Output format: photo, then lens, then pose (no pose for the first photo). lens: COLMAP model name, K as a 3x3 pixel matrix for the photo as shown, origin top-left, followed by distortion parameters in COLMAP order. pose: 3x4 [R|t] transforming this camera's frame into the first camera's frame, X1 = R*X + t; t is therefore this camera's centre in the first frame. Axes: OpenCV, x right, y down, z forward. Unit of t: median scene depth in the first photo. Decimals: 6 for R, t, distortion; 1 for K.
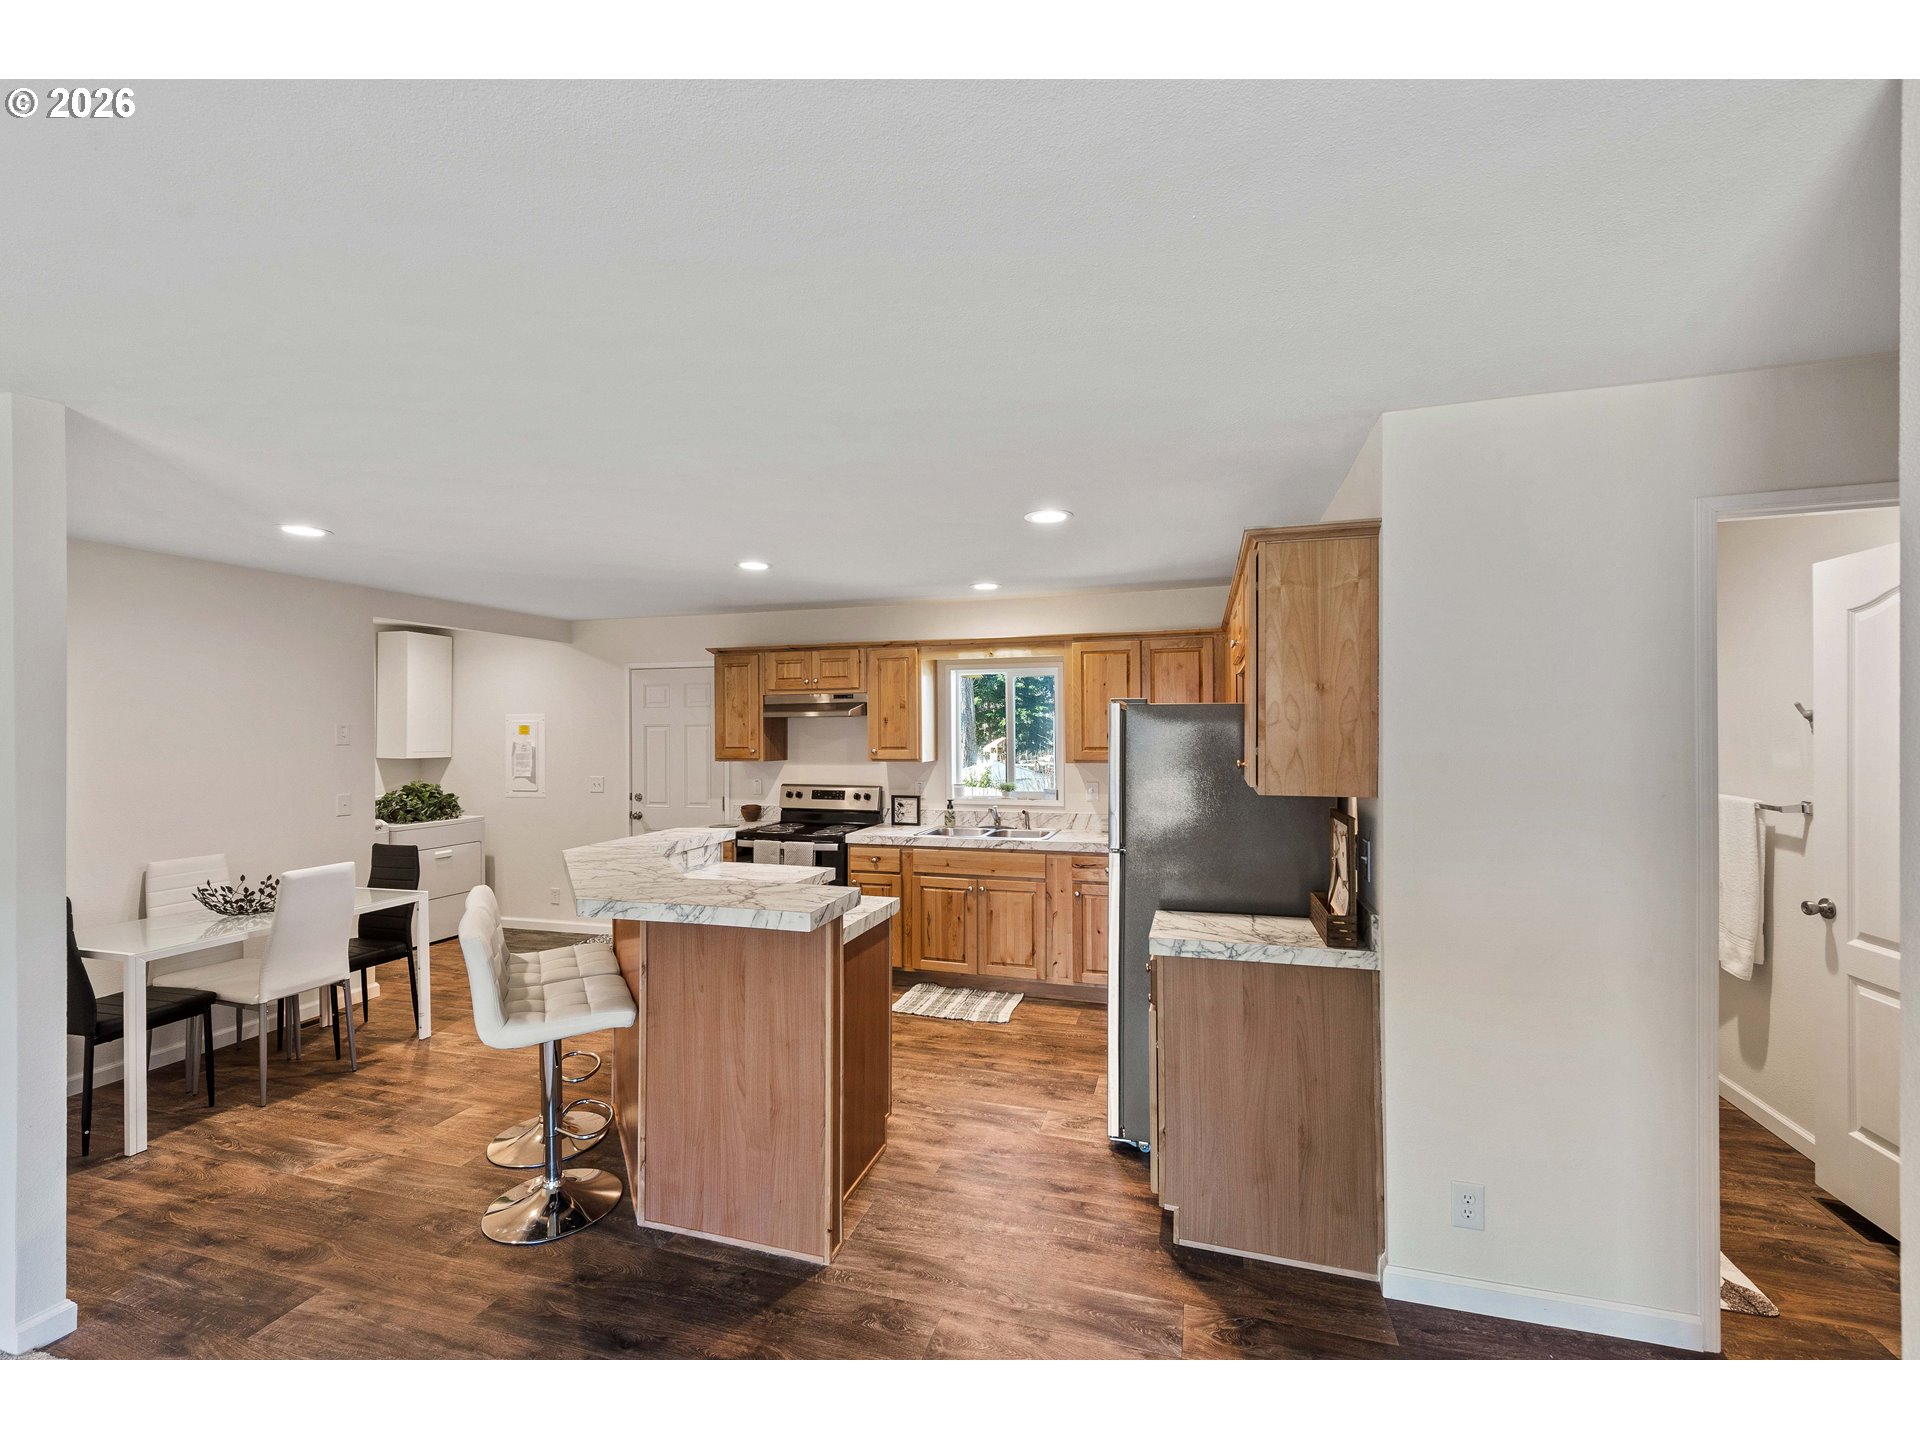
lens RADIAL K [[801.3, 0, 971.4], [0, 801.3, 730.0], [0, 0, 1]] dist [0.000559, -0.000129]
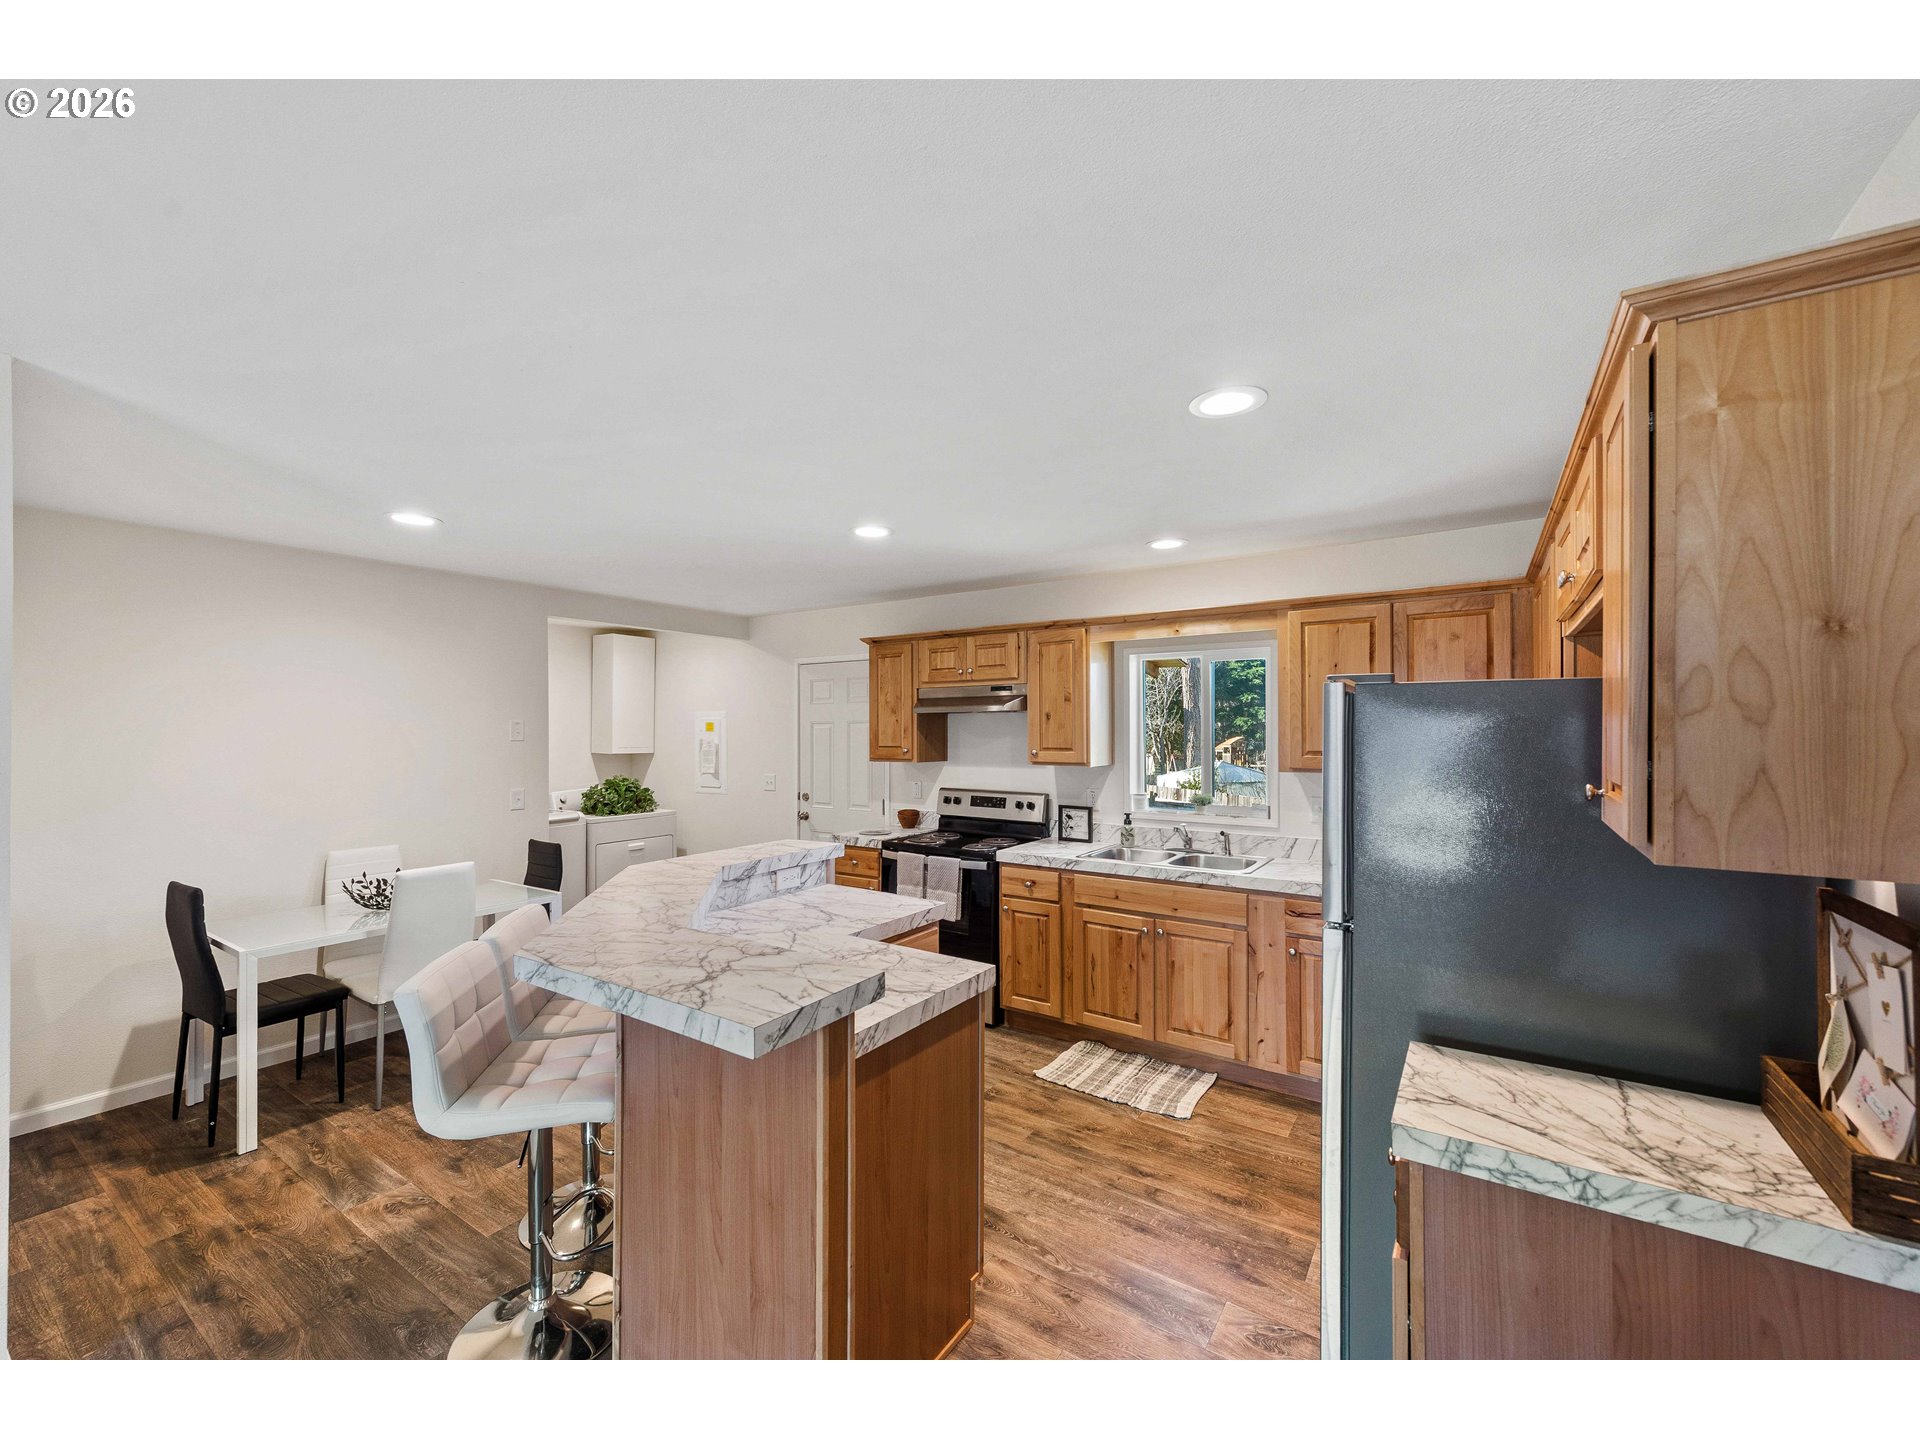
lens RADIAL K [[773.5, 0, 955.2], [0, 773.5, 728.6], [0, 0, 1]] dist [0.014003, -0.006627]
pose [[0.951226, 0.002541, -0.308483, 0.055774], [-0.002582, 0.999997, 0.000275, 0.001292], [0.308483, 0.000535, 0.951230, 0.224394]]
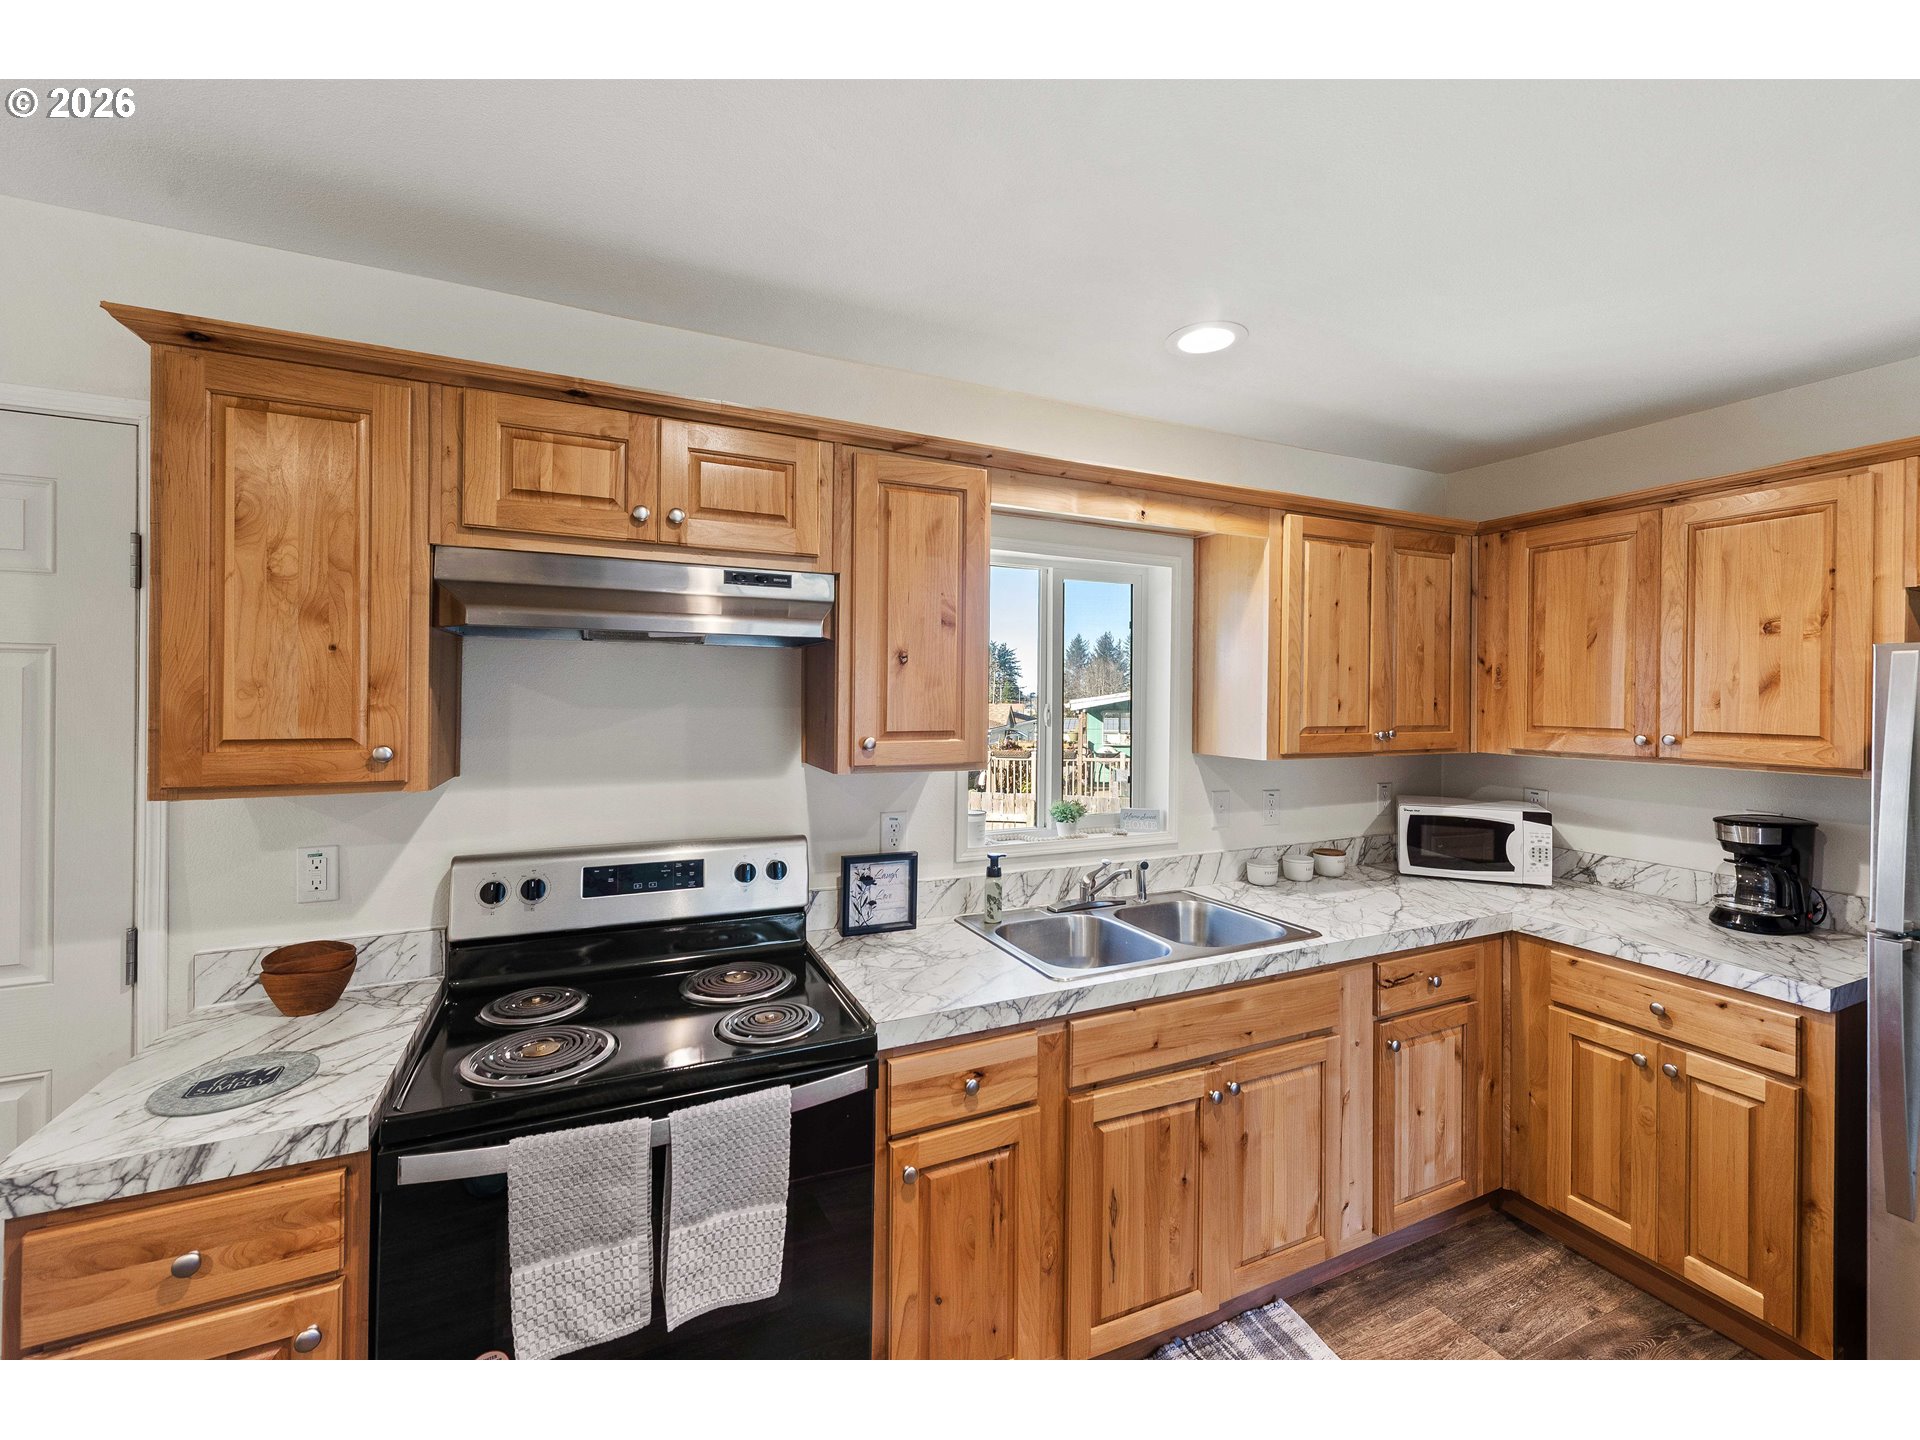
lens RADIAL K [[787.2, 0, 965.0], [0, 787.2, 698.0], [0, 0, 1]] dist [0.007385, -0.000368]
pose [[0.752057, 0.009641, 0.659027, -0.350266], [-0.013499, 0.999909, 0.000777, 0.006391], [-0.658960, -0.009480, 0.752119, 0.799119]]
